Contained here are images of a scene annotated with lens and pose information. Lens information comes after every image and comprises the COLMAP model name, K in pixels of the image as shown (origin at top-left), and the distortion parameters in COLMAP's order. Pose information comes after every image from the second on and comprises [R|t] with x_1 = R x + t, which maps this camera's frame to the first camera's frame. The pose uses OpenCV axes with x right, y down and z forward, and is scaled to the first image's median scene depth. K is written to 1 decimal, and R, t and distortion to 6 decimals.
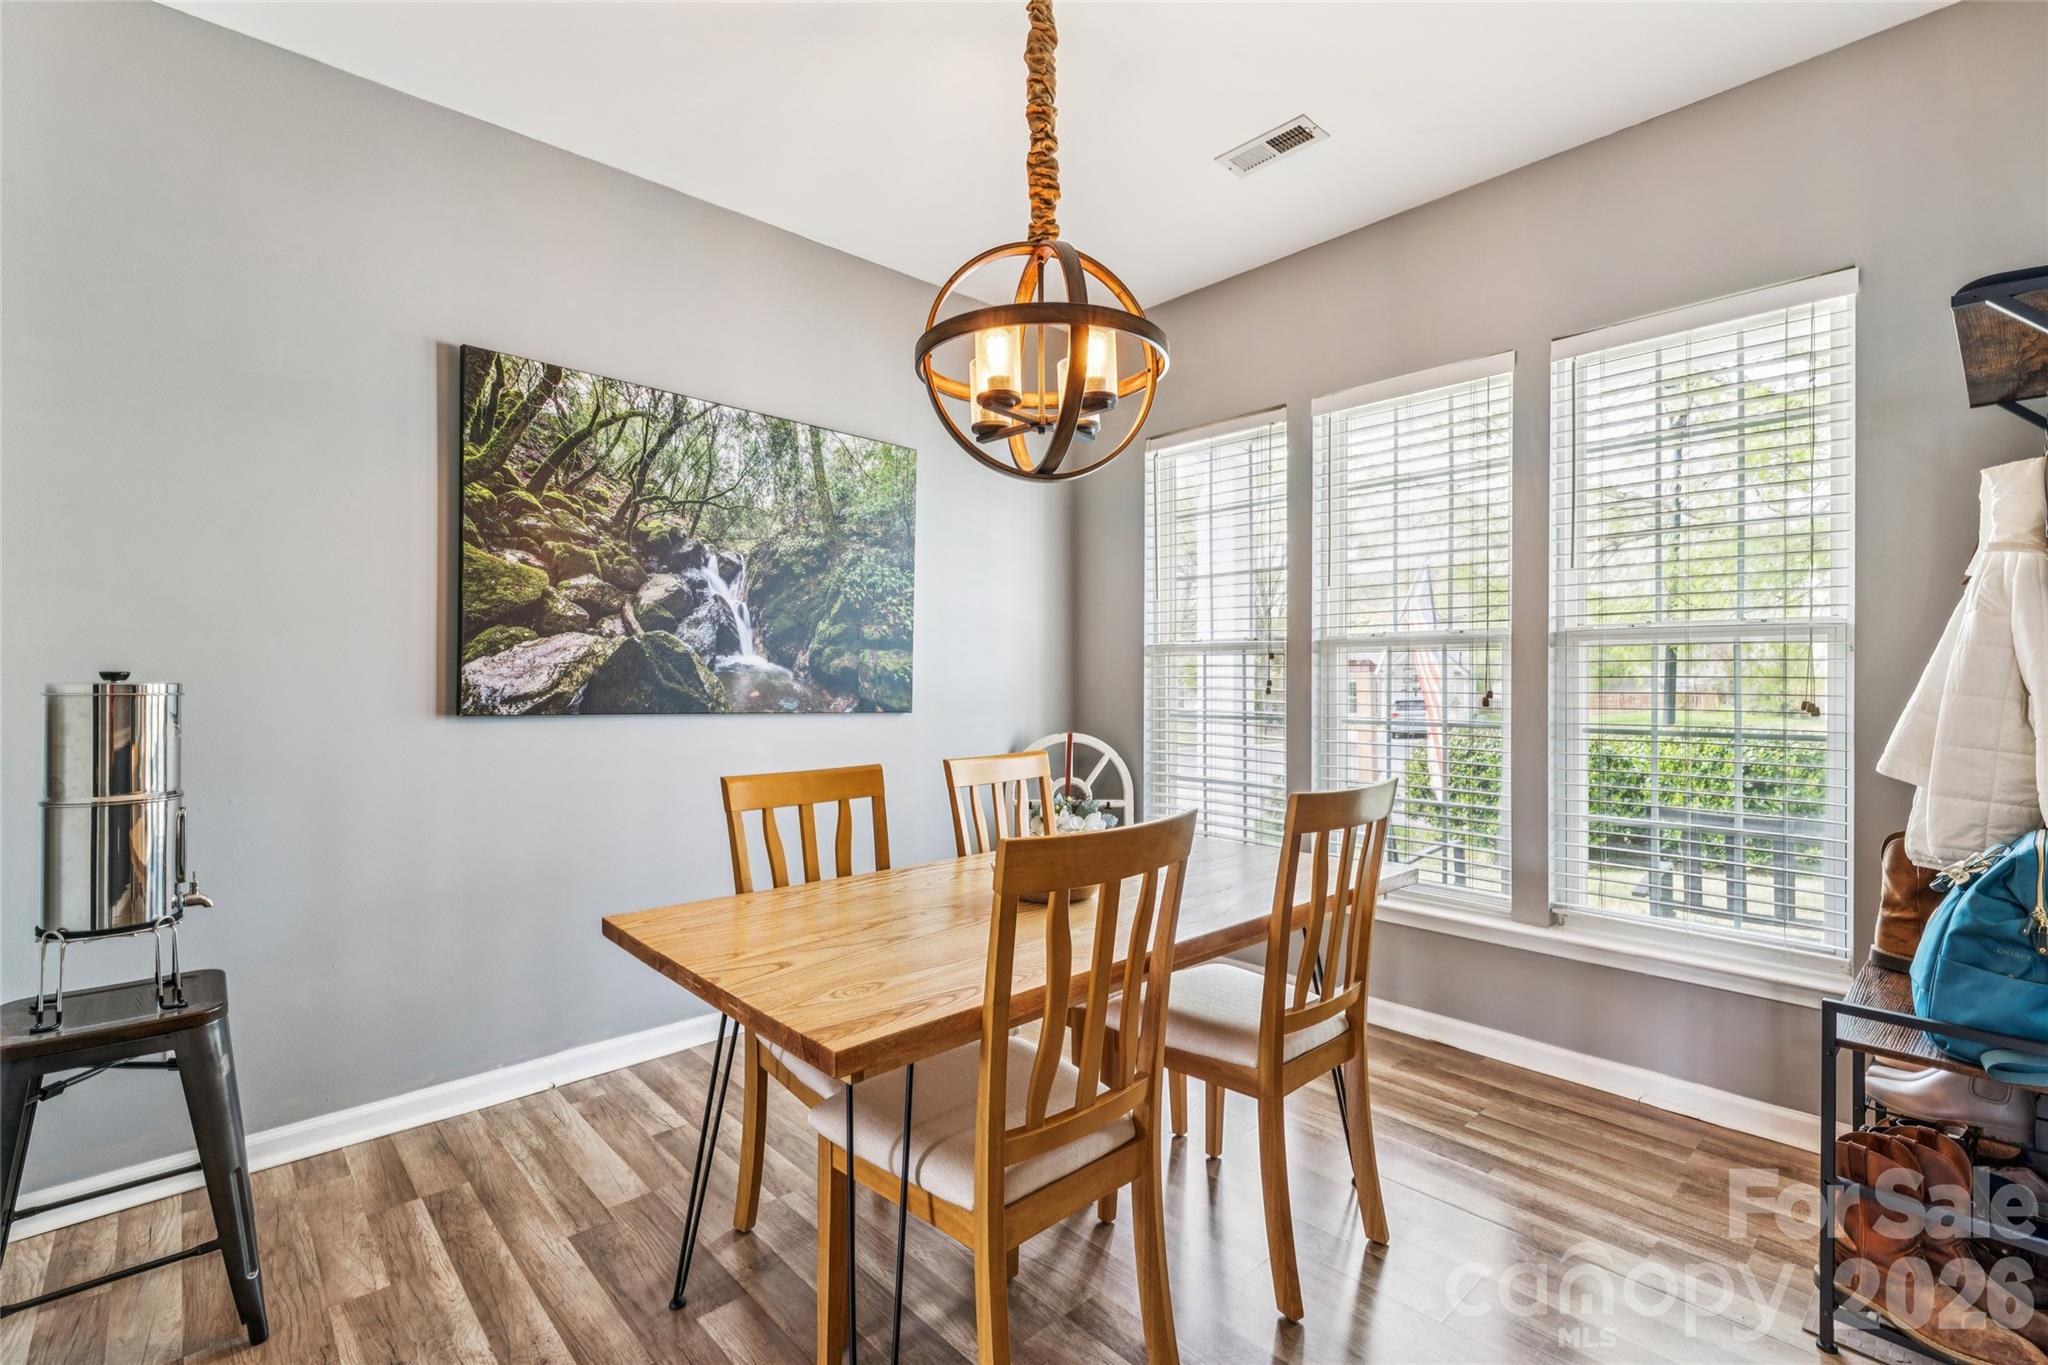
lens RADIAL K [[920.7, 0, 1027.4], [0, 920.7, 676.2], [0, 0, 1]] dist [0.002116, 0.000029]
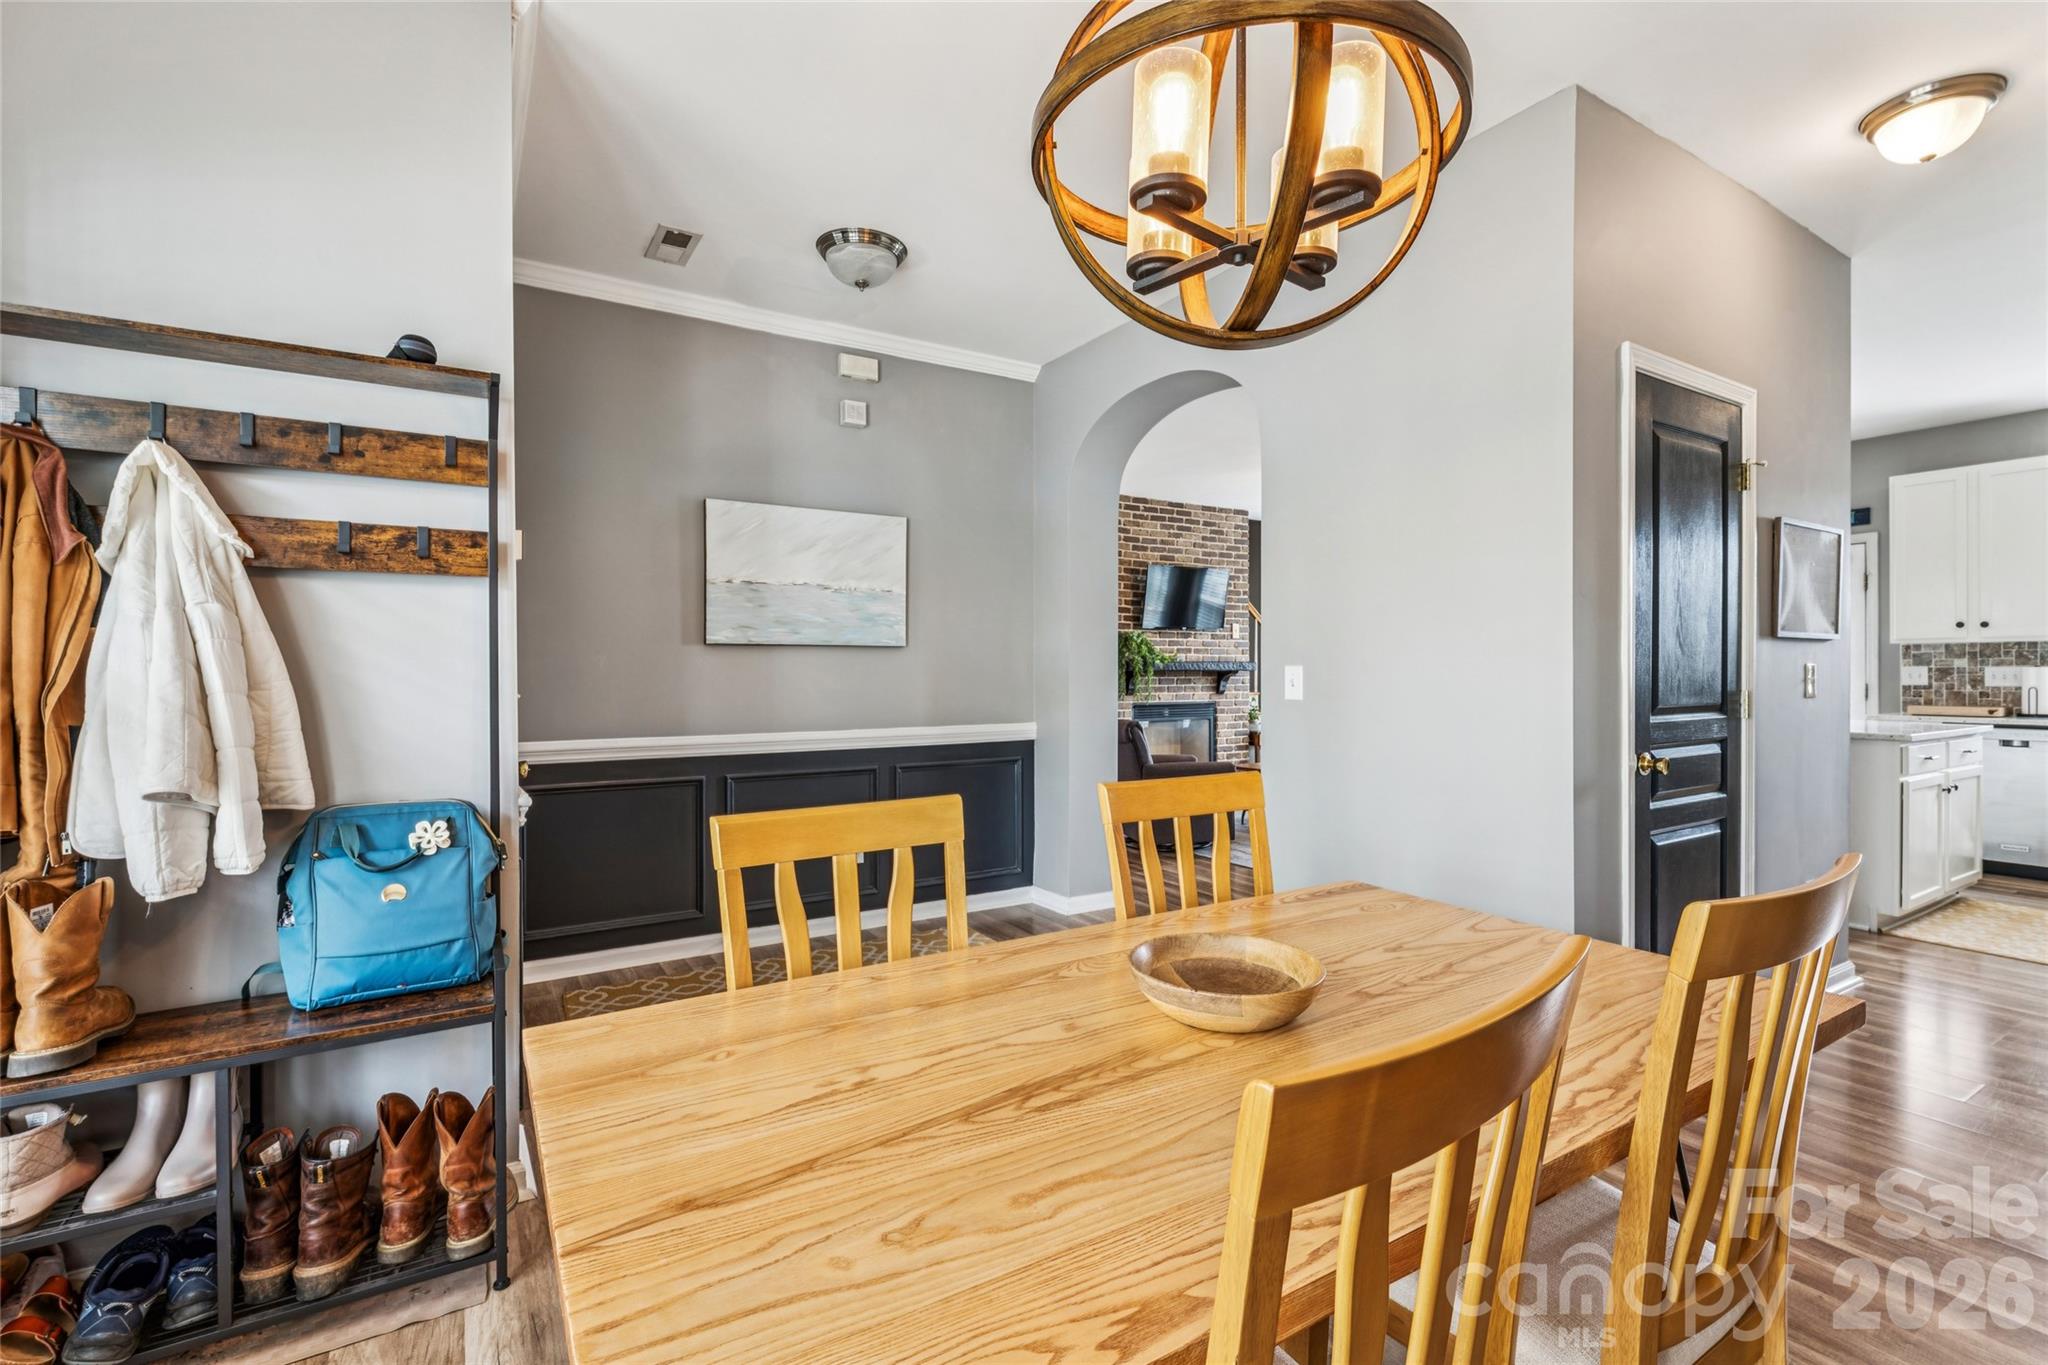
lens RADIAL K [[920.7, 0, 1025.2], [0, 920.7, 676.5], [0, 0, 1]] dist [0.002116, 0.000029]
pose [[-0.980666, 0.002289, 0.195673, 0.024258], [0.002891, 0.999992, 0.002792, 0.002118], [-0.195665, 0.003304, -0.980665, 1.086477]]
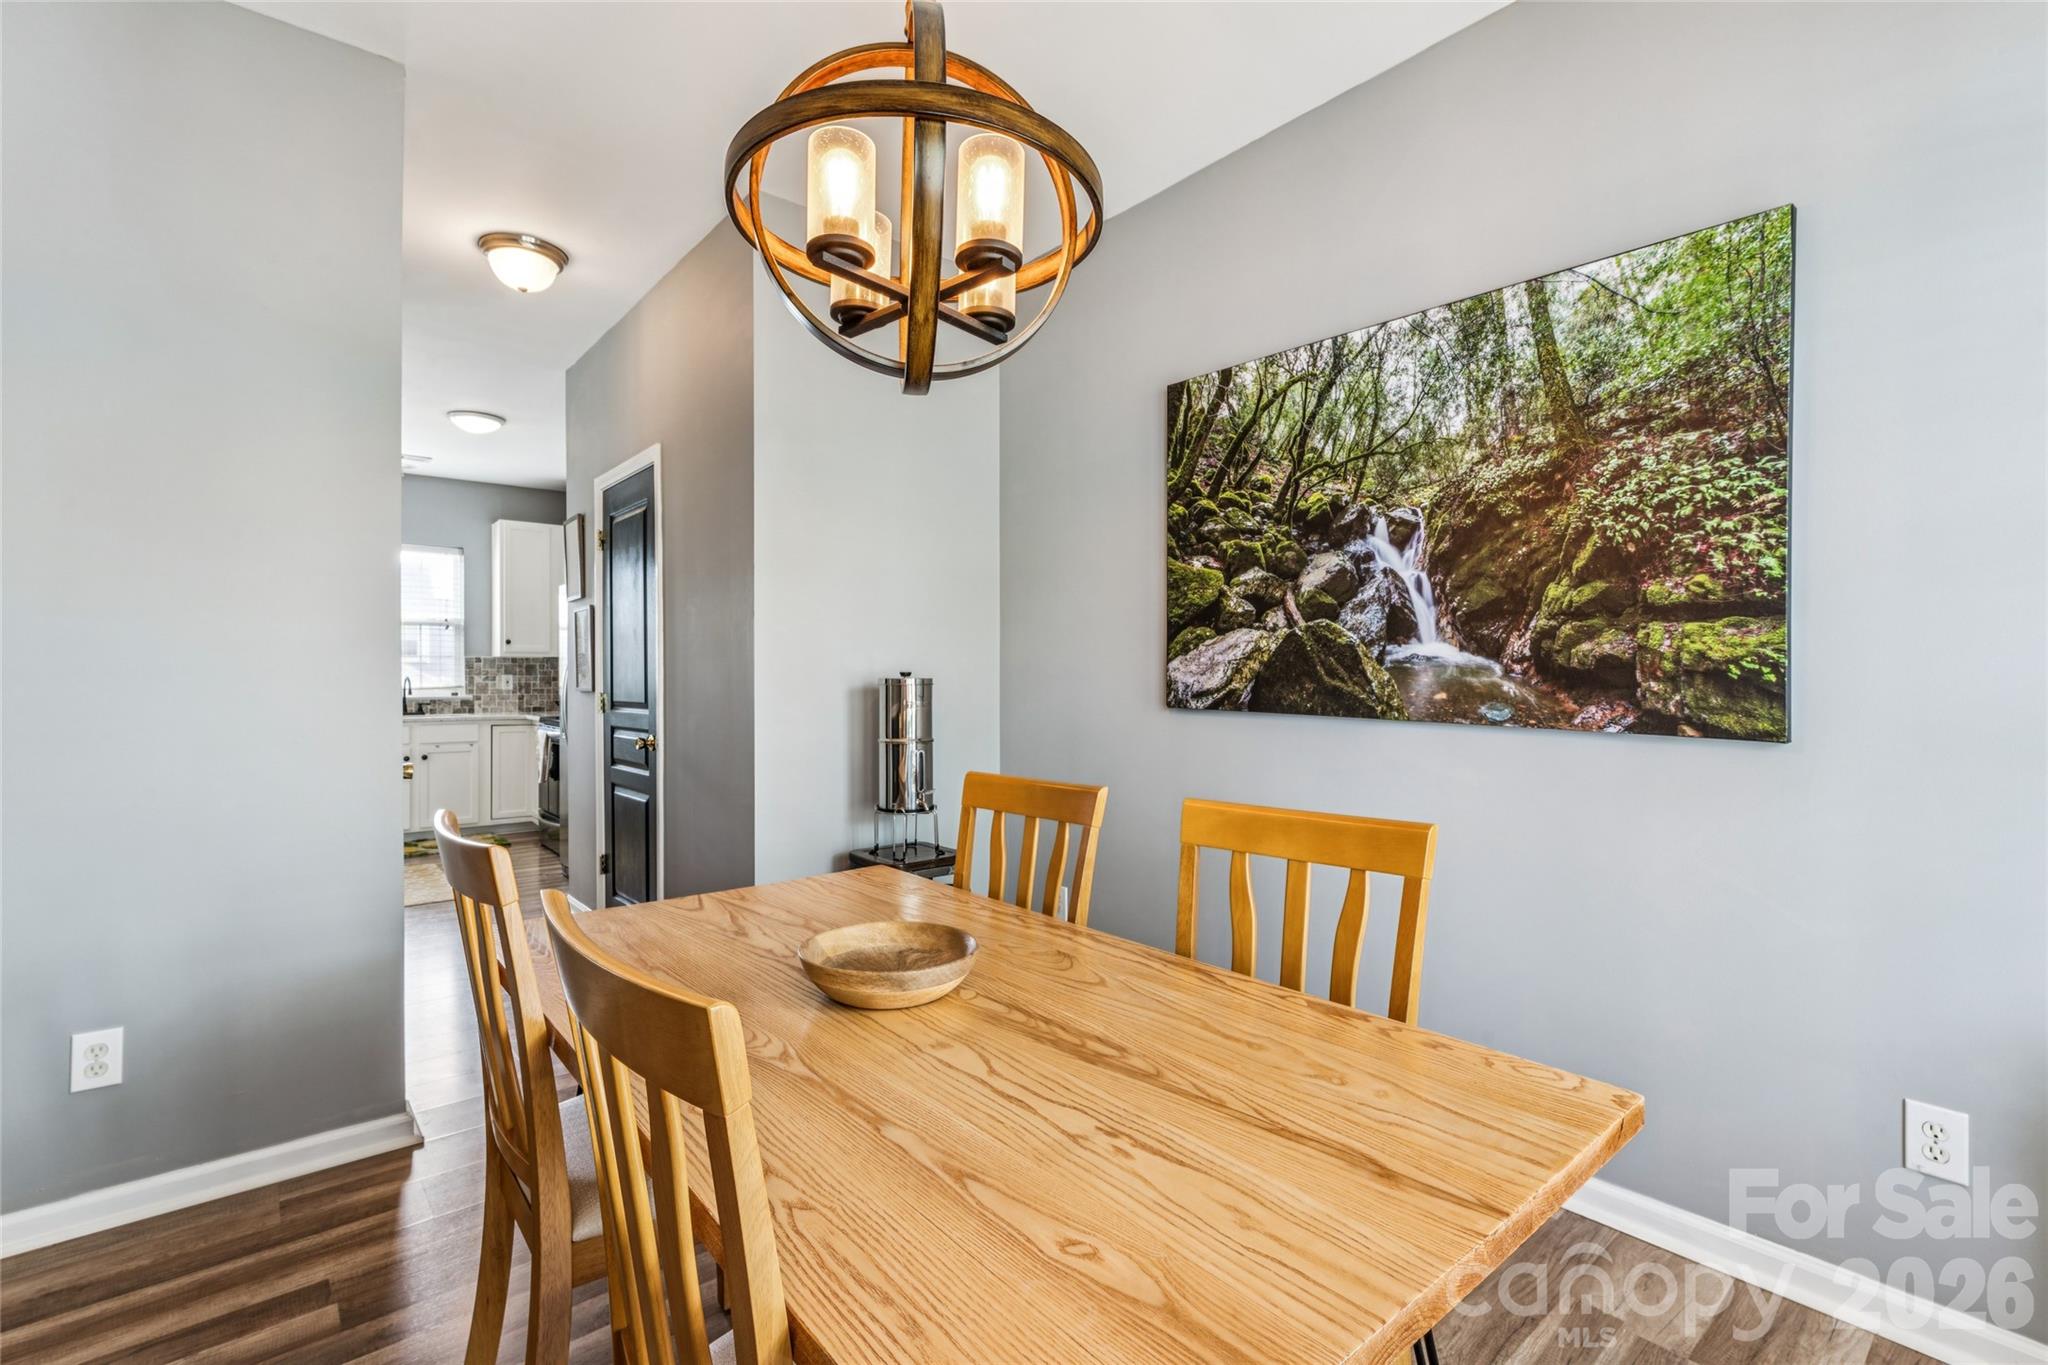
lens RADIAL K [[920.7, 0, 1022.1], [0, 920.7, 677.0], [0, 0, 1]] dist [0.002116, 0.000029]
pose [[-0.051105, 0.001549, -0.998692, 0.466385], [0.005330, 0.999985, 0.001279, 0.001785], [0.998679, -0.005258, -0.051113, 0.743965]]
